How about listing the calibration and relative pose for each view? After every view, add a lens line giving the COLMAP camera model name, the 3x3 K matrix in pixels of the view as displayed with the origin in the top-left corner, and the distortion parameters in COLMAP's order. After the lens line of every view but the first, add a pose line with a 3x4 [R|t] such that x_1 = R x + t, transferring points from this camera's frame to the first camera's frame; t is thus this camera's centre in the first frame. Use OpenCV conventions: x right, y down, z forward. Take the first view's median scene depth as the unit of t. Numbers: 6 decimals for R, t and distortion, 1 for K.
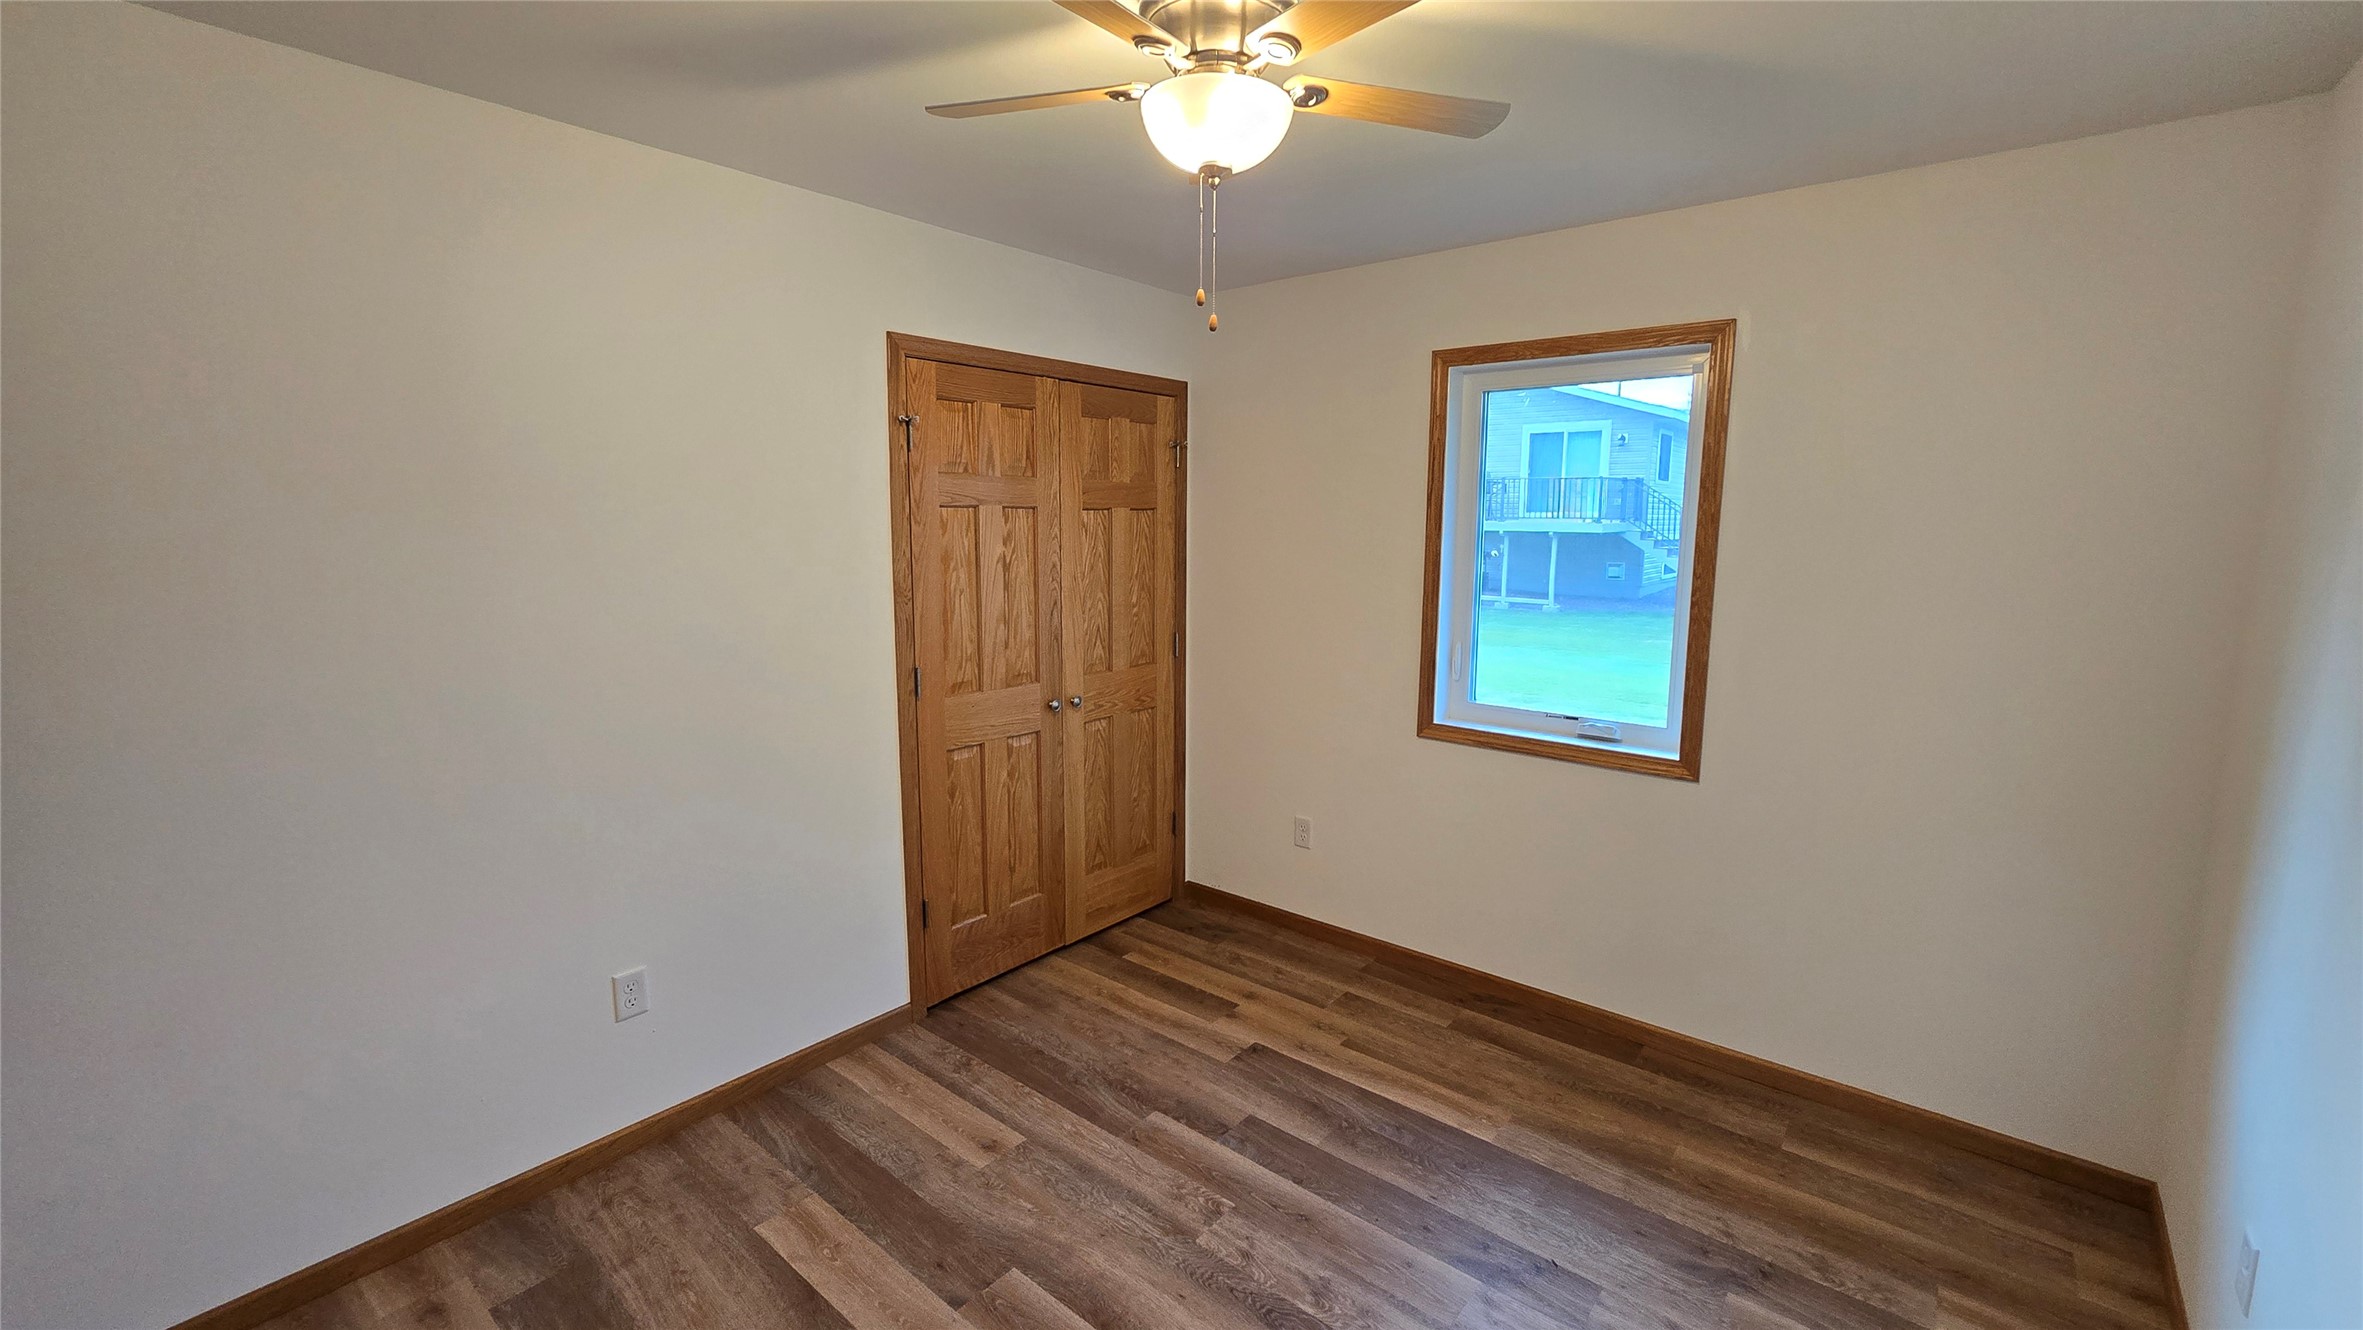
lens RADIAL K [[962.3, 0, 1189.7], [0, 962.3, 658.9], [0, 0, 1]] dist [-0.005166, 0.000960]
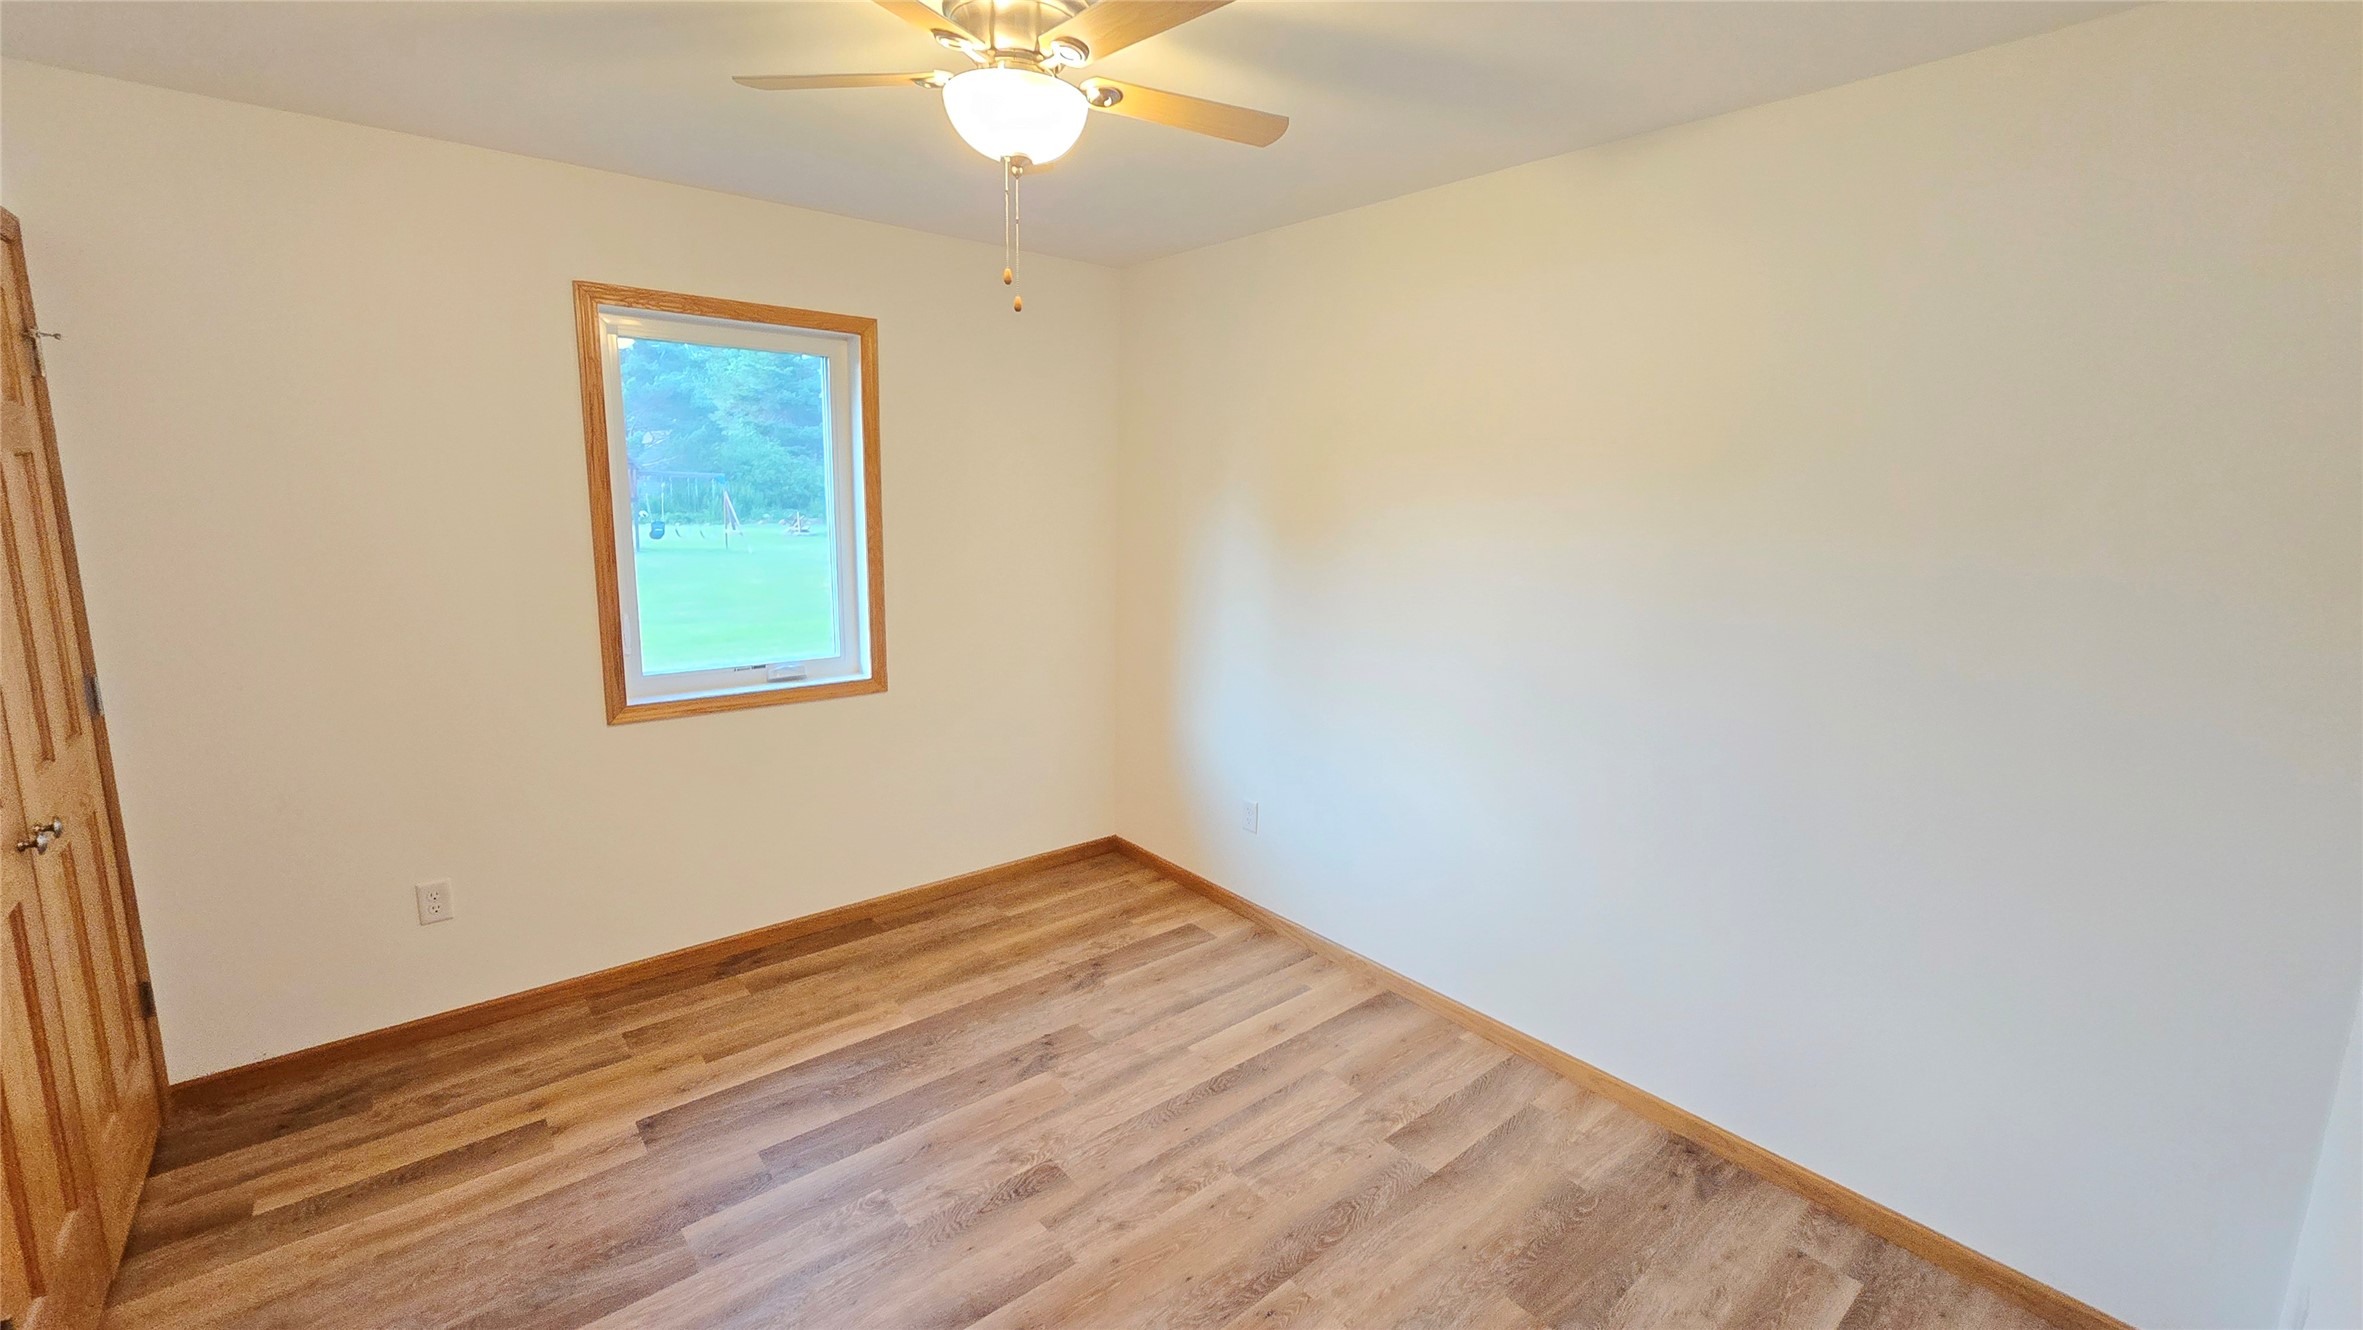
lens RADIAL K [[962.3, 0, 1186.6], [0, 962.3, 657.8], [0, 0, 1]] dist [-0.005166, 0.000960]
pose [[0.177485, -0.175900, 0.968276, -0.599589], [0.122703, 0.980175, 0.155570, -0.060598], [-0.976444, 0.091199, 0.195549, 0.364660]]
